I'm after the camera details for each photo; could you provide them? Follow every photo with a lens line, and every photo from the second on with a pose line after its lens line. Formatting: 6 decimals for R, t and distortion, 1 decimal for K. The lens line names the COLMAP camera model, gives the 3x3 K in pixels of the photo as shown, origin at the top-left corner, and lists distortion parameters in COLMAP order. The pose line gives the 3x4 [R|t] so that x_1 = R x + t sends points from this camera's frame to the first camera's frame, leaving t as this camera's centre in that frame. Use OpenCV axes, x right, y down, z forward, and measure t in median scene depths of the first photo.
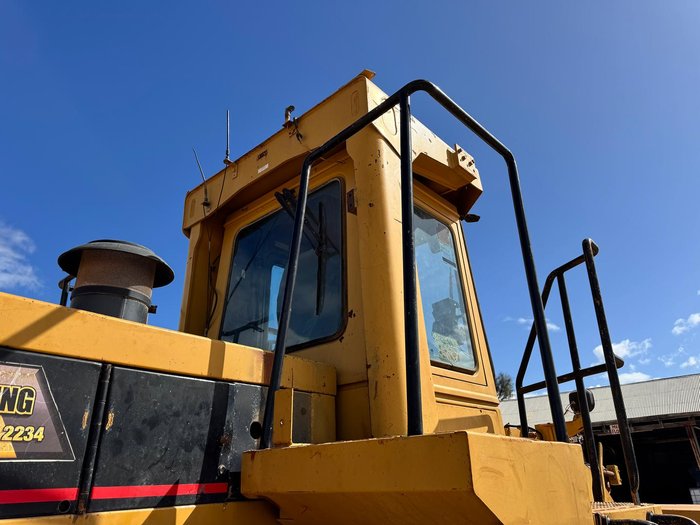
lens RADIAL K [[501.2, 0, 346.1], [0, 501.2, 270.7], [0, 0, 1]] dist [0.088618, -0.116564]
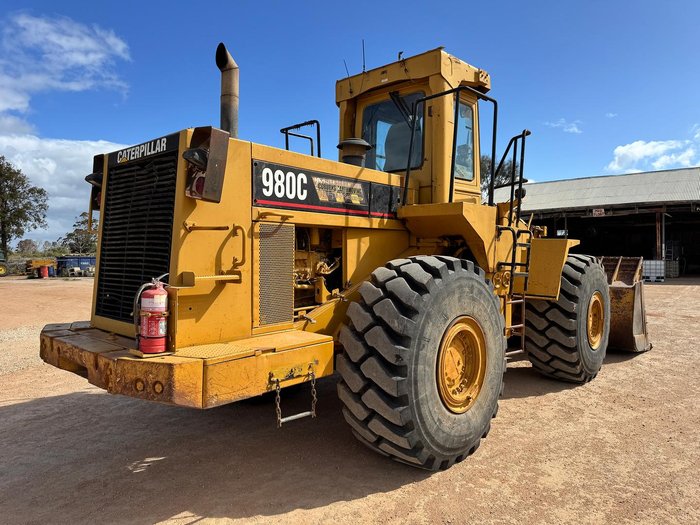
lens RADIAL K [[501.2, 0, 346.1], [0, 501.2, 270.7], [0, 0, 1]] dist [0.088618, -0.116564]
pose [[0.999086, 0.037590, -0.020368, -0.292380], [-0.025724, 0.909052, 0.415888, -0.411705], [0.034149, -0.414983, 0.909188, -1.441513]]
